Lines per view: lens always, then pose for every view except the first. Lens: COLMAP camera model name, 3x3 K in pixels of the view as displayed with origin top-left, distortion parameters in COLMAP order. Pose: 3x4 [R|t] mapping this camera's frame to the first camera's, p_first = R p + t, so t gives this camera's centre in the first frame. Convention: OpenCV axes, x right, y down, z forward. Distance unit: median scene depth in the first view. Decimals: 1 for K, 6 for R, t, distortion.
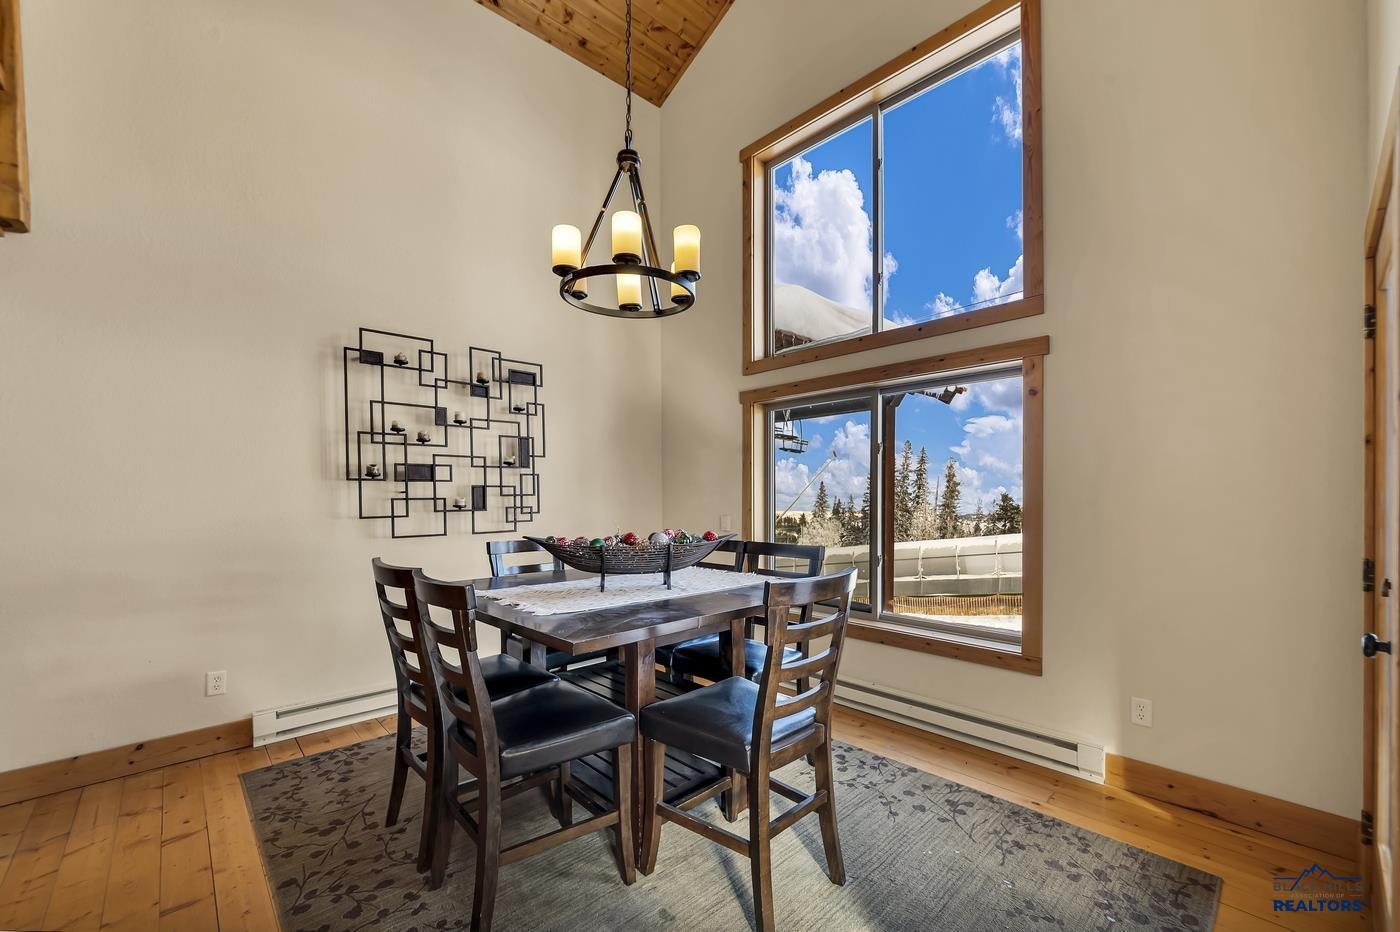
lens RADIAL K [[568.4, 0, 702.1], [0, 568.4, 489.1], [0, 0, 1]] dist [0.000046, 0.000031]
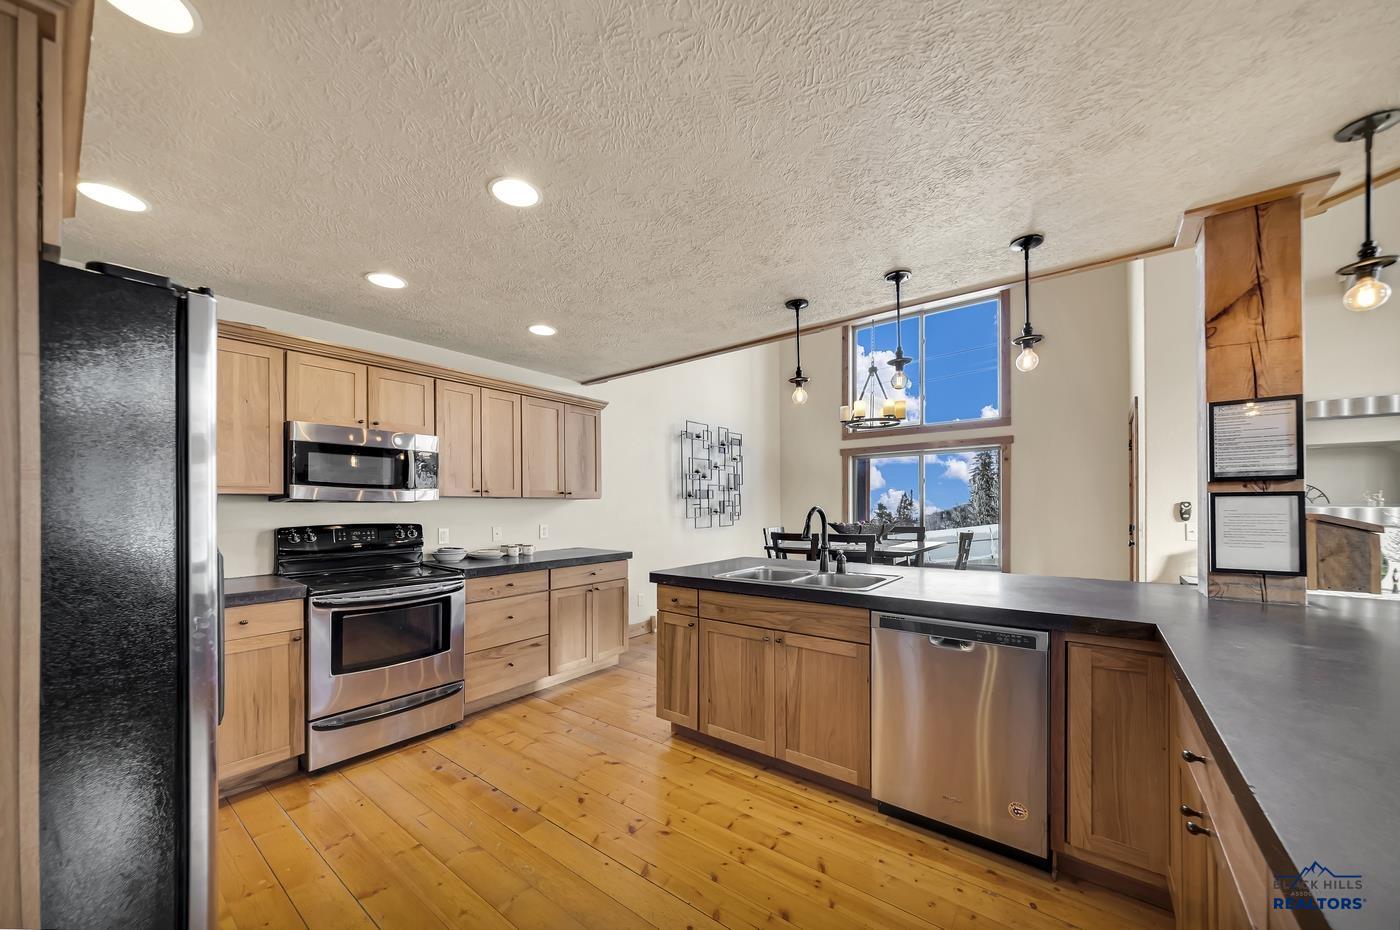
lens RADIAL K [[511.4, 0, 698.0], [0, 511.4, 488.2], [0, 0, 1]] dist [0.000209, -0.000010]
pose [[0.989298, -0.000803, 0.145907, -0.716662], [0.004062, 0.999749, -0.022042, -0.010197], [-0.145852, 0.022399, 0.989053, -0.647328]]
